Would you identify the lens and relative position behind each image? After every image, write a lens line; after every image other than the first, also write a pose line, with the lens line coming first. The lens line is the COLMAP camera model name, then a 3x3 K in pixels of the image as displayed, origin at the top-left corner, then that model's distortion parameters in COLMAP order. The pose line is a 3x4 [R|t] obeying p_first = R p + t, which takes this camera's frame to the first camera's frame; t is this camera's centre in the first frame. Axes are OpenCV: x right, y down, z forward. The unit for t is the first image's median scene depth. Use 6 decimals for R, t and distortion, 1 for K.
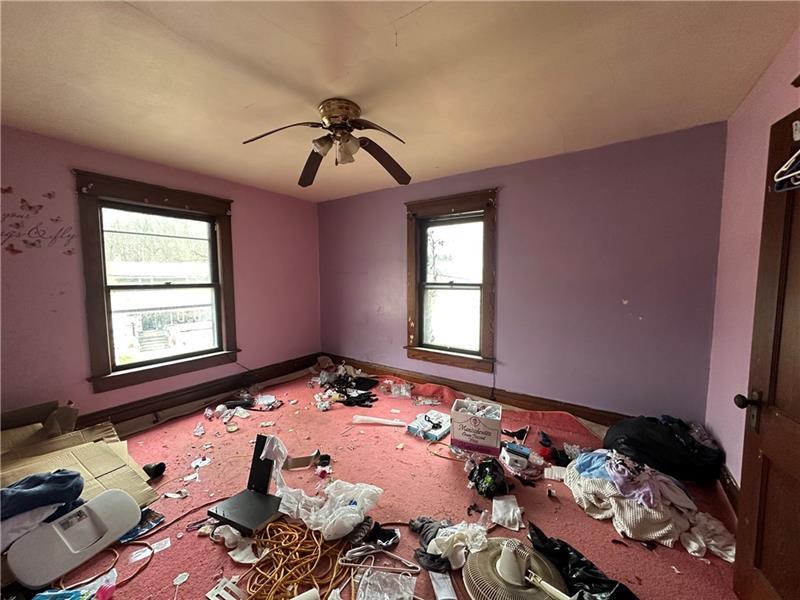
lens RADIAL K [[317.6, 0, 400.0], [0, 317.6, 300.0], [0, 0, 1]] dist [-0.003065, 0.000743]
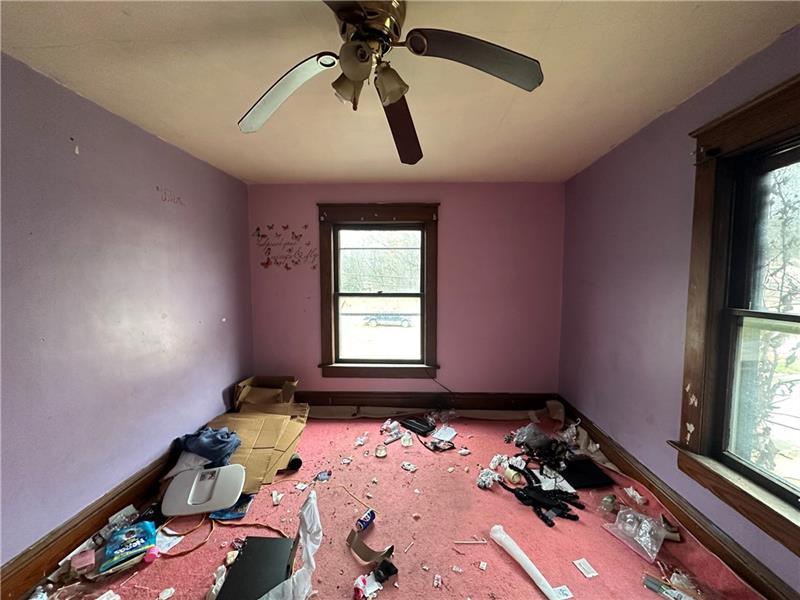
lens RADIAL K [[317.6, 0, 400.0], [0, 317.6, 300.0], [0, 0, 1]] dist [-0.003065, 0.000743]
pose [[0.526352, 0.057019, -0.848353, 0.206530], [-0.067088, 0.997423, 0.025415, -0.051846], [0.847616, 0.043537, 0.528821, 0.437793]]
